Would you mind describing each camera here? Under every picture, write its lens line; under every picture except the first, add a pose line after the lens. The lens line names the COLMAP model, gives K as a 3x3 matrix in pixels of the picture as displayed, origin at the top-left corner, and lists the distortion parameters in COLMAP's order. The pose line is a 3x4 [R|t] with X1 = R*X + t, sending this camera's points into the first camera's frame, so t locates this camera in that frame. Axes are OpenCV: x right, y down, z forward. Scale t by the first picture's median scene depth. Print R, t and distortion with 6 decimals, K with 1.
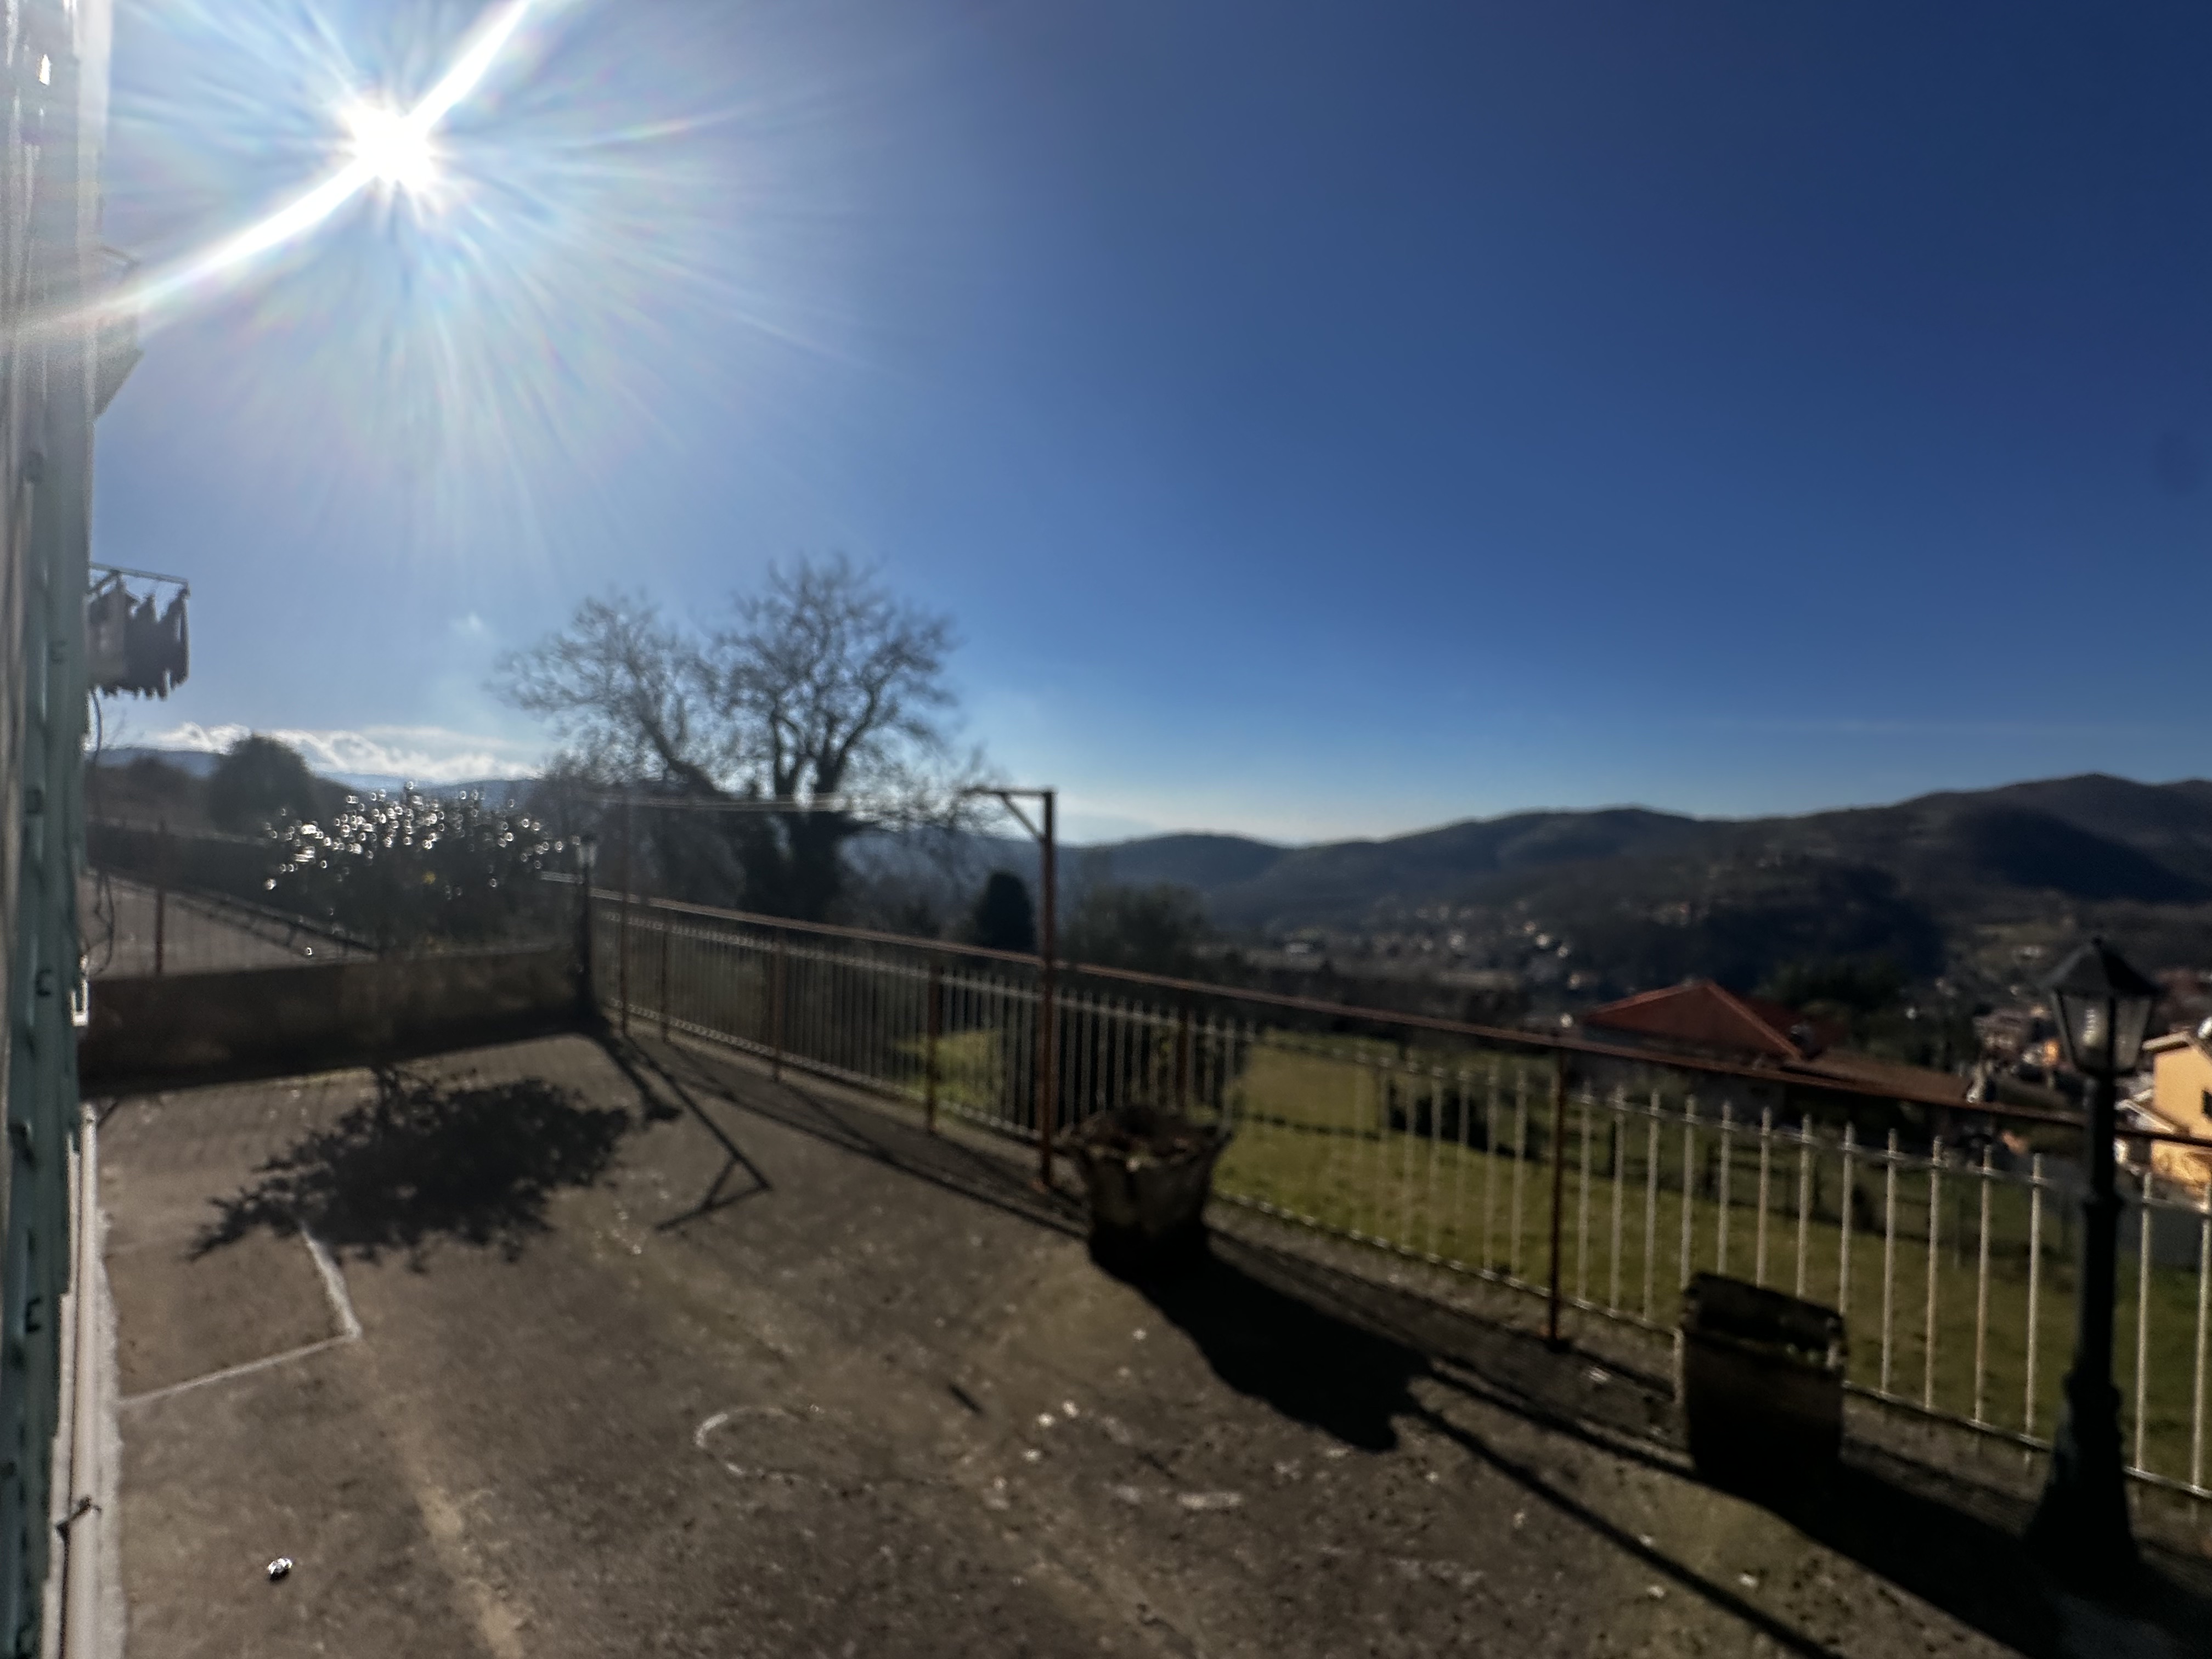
lens RADIAL K [[900.6, 0, 1106.0], [0, 900.6, 829.5], [0, 0, 1]] dist [-0.007116, 0.000390]
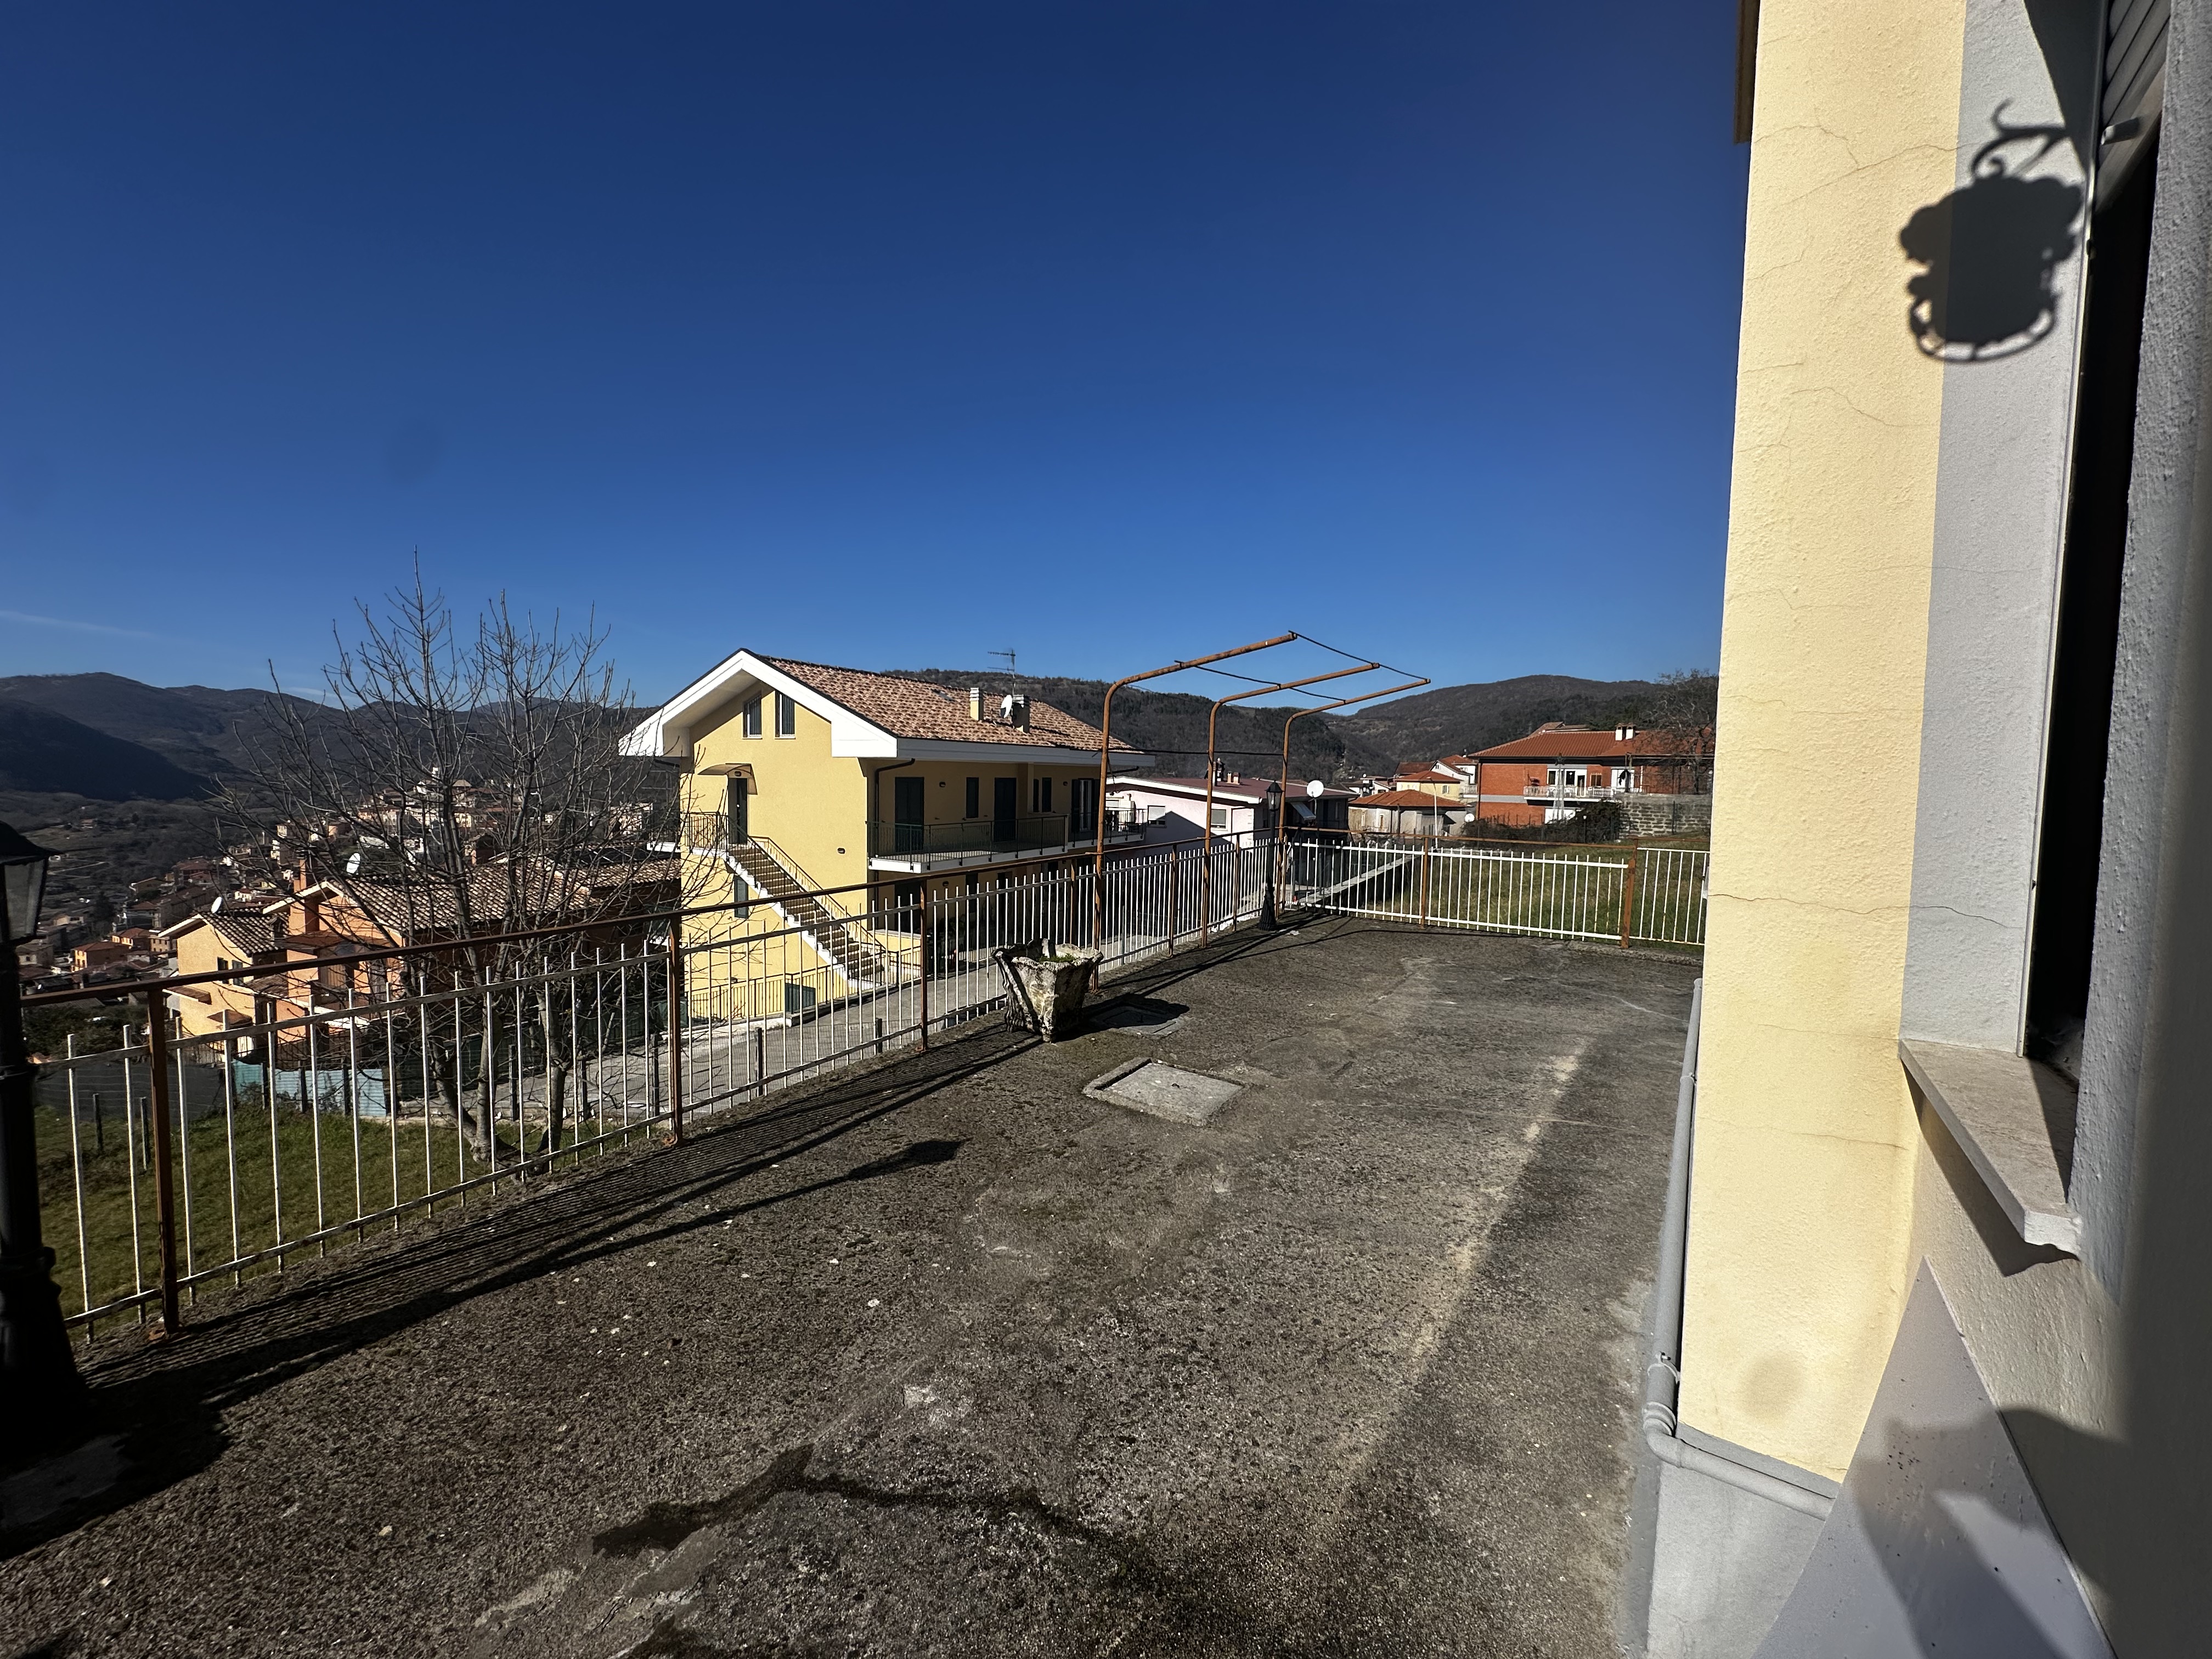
lens RADIAL K [[880.7, 0, 1107.2], [0, 880.7, 826.1], [0, 0, 1]] dist [-0.004339, 0.001250]
pose [[-0.111945, -0.088850, 0.989734, 0.037537], [-0.018978, 0.996004, 0.087267, 0.025792], [-0.993533, -0.009014, -0.113183, -0.057969]]
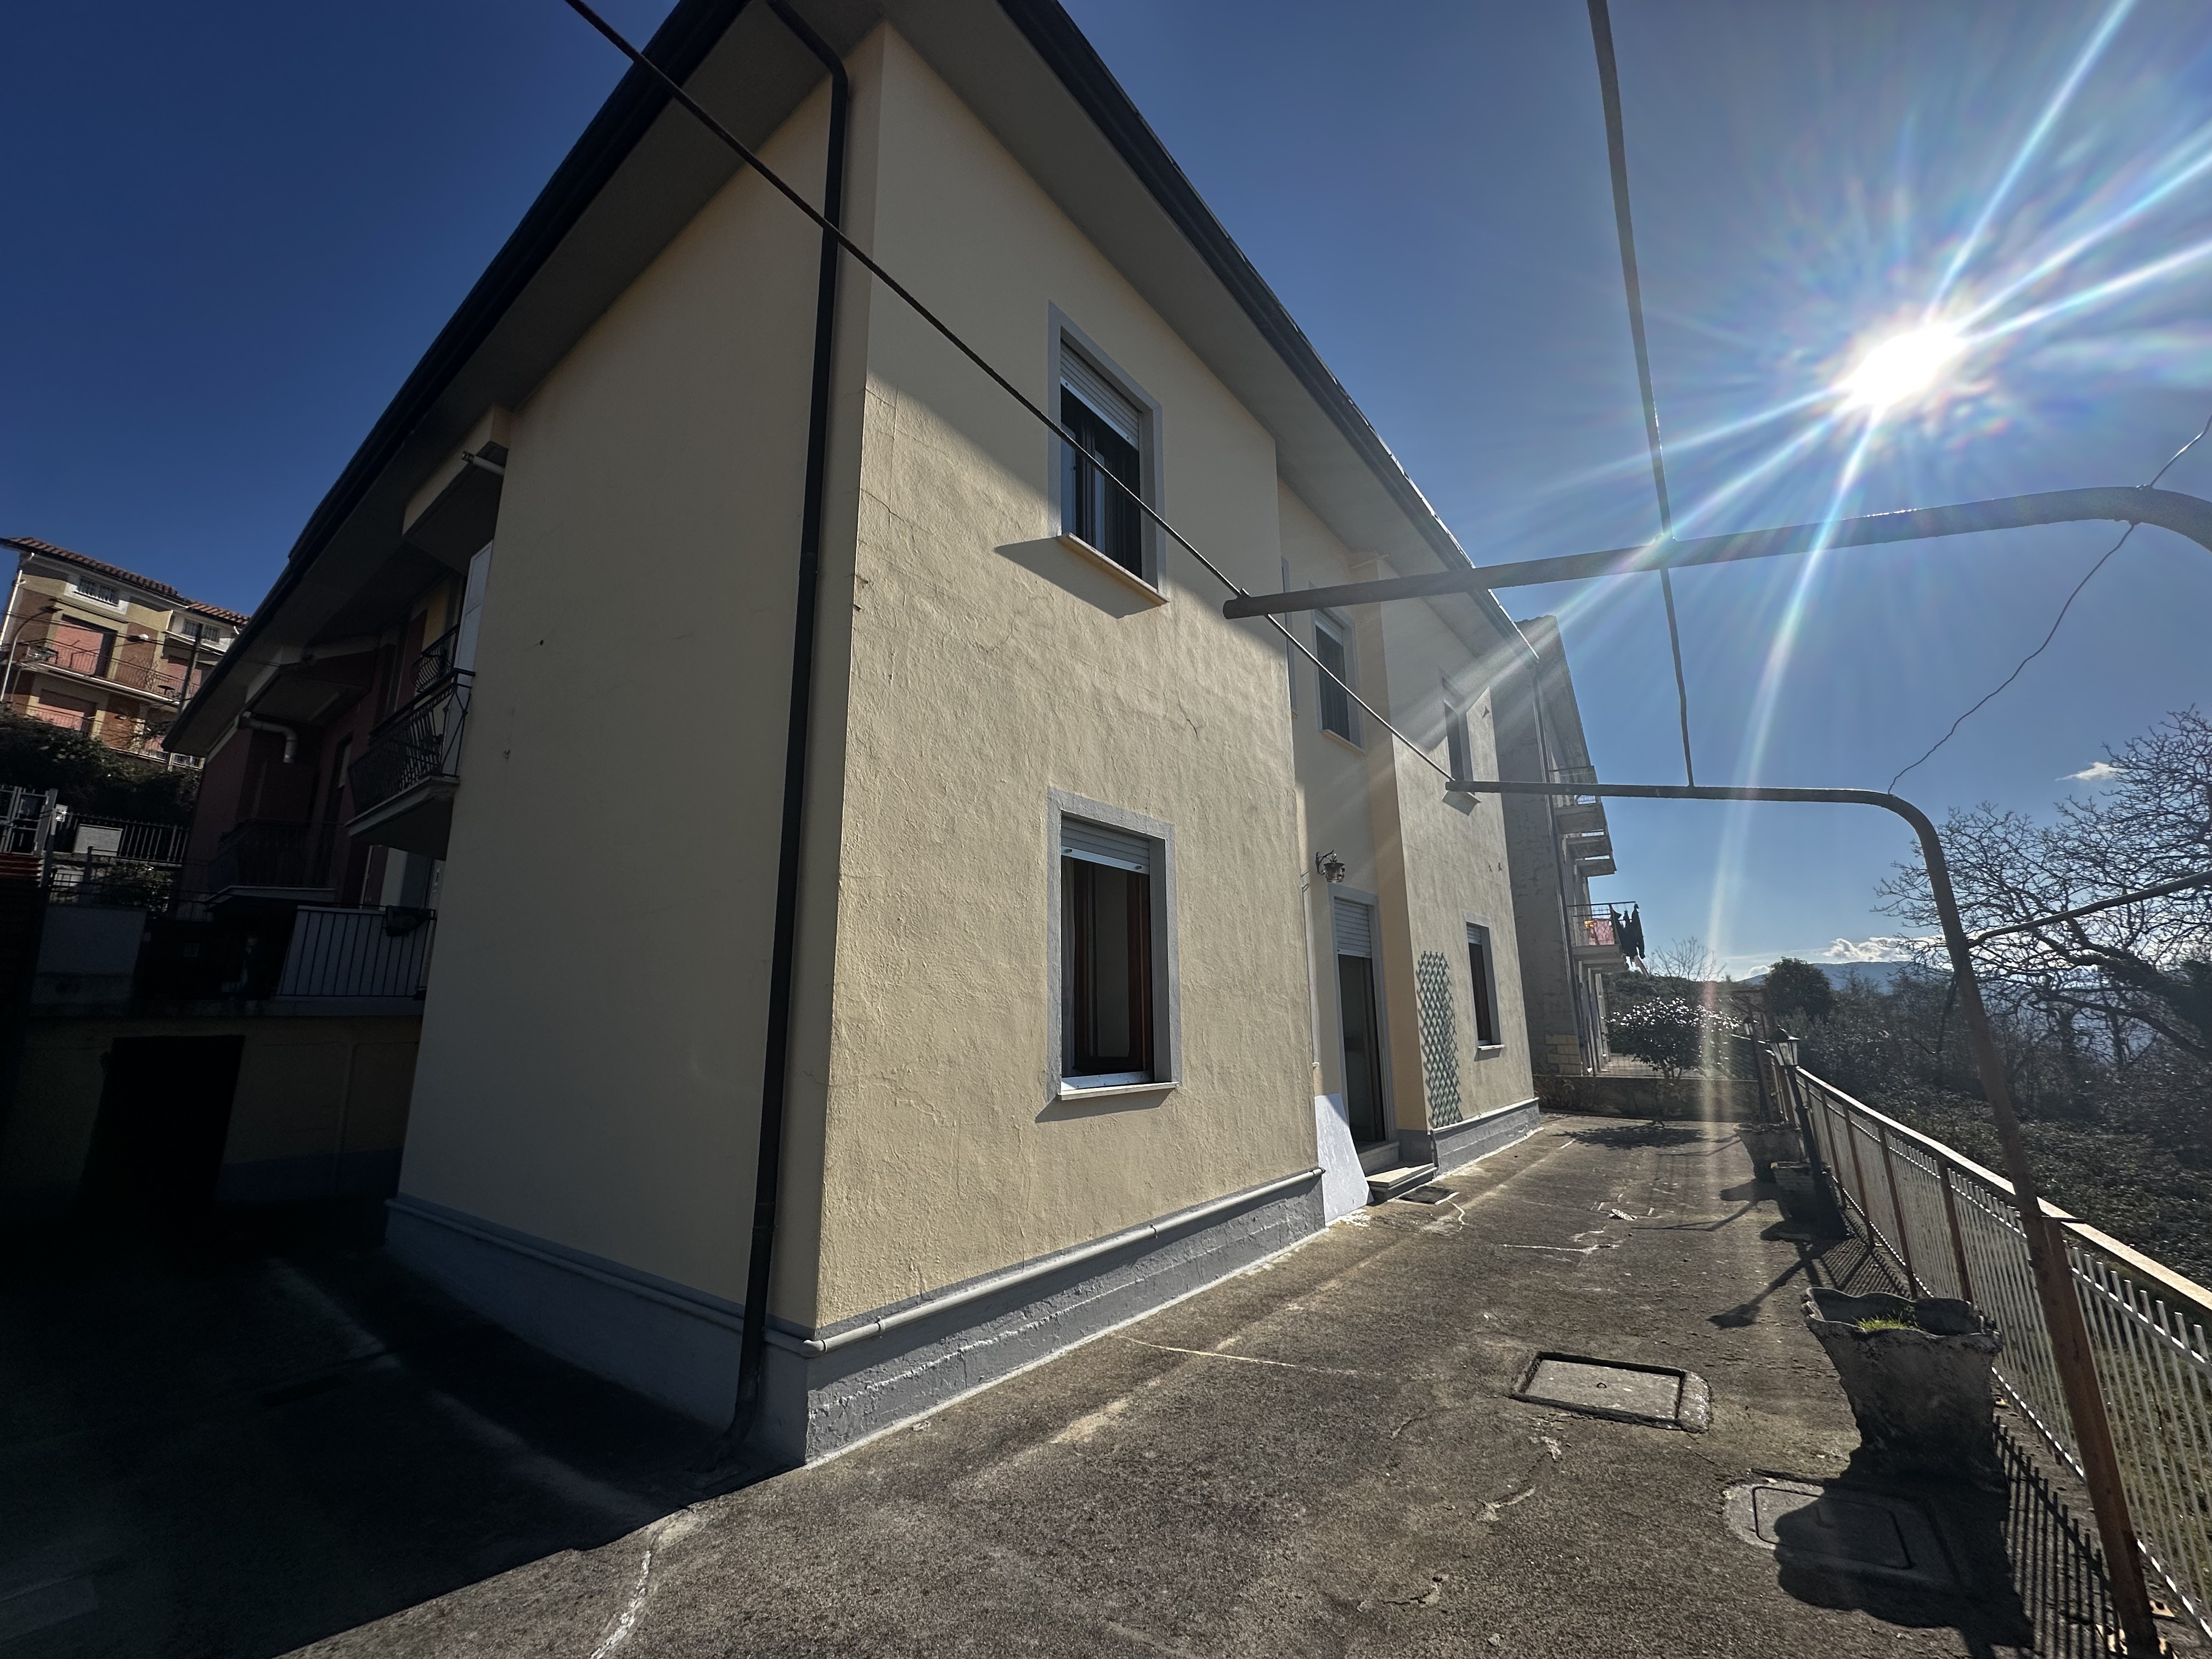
lens RADIAL K [[880.7, 0, 1107.2], [0, 880.7, 826.1], [0, 0, 1]] dist [-0.004339, 0.001250]
pose [[0.059058, -0.235792, -0.970007, 3.127076], [0.017227, 0.971800, -0.235179, 0.103435], [0.998106, -0.002821, 0.061455, -1.244907]]
